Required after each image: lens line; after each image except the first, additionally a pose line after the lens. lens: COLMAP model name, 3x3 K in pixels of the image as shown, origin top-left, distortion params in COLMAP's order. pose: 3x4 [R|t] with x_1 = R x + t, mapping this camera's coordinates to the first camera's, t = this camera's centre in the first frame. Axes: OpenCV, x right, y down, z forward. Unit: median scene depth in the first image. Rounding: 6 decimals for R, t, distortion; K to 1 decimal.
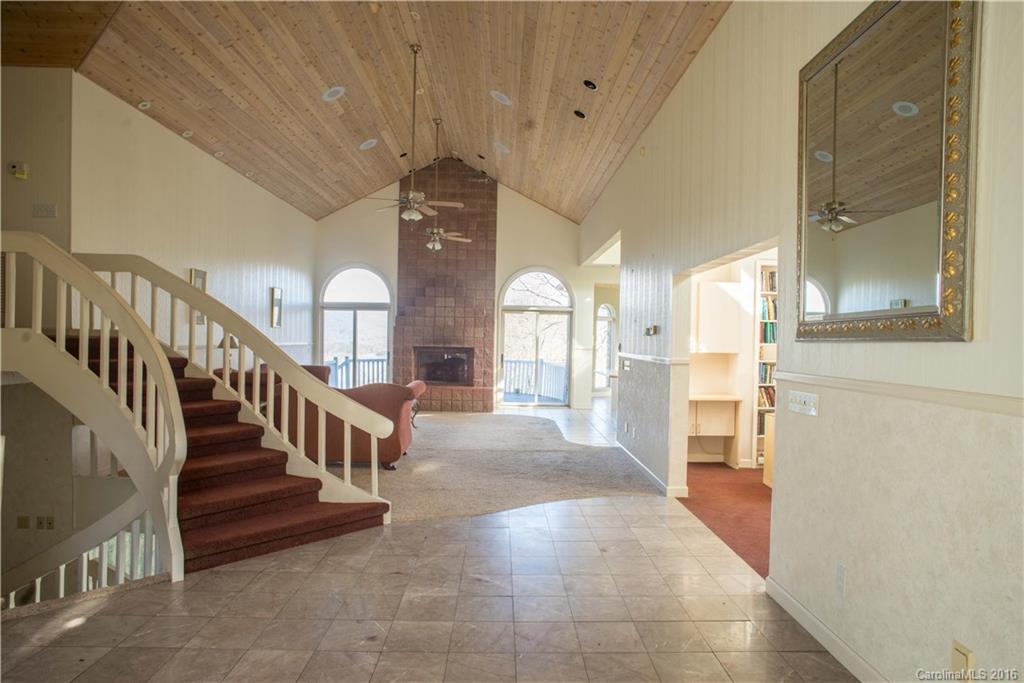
lens RADIAL K [[600.0, 0, 518.7], [0, 600.0, 343.9], [0, 0, 1]] dist [-0.039918, 0.018419]
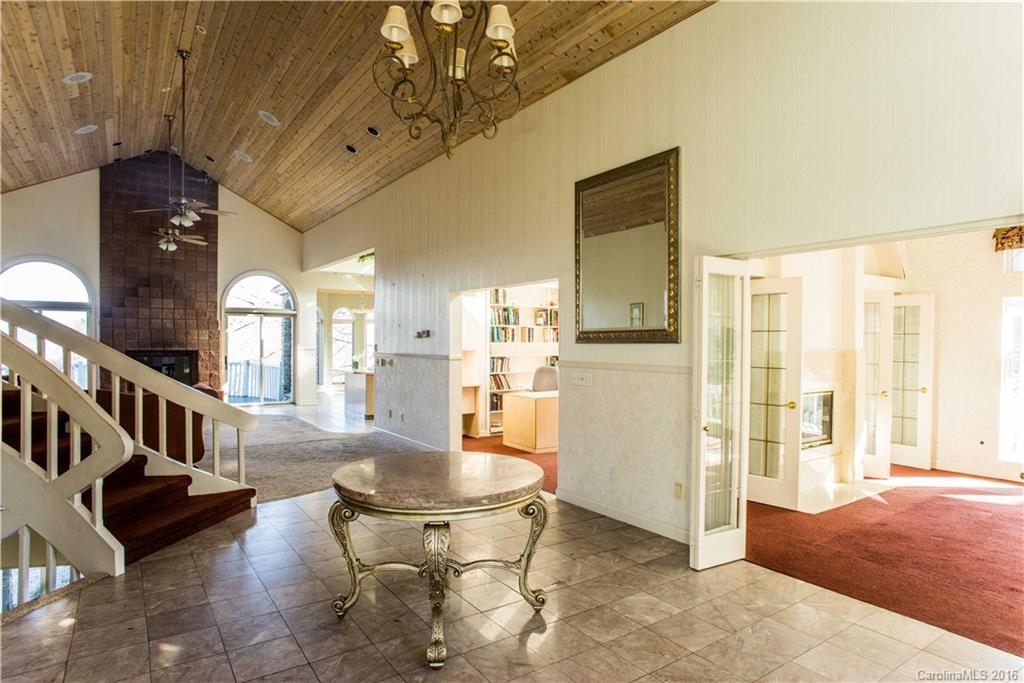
lens RADIAL K [[600.0, 0, 509.9], [0, 600.0, 344.6], [0, 0, 1]] dist [-0.039918, 0.018419]
pose [[0.832400, -0.015652, 0.553954, -0.223828], [0.013005, 0.999877, 0.008709, -0.006022], [-0.554022, -0.000045, 0.832502, -0.110950]]
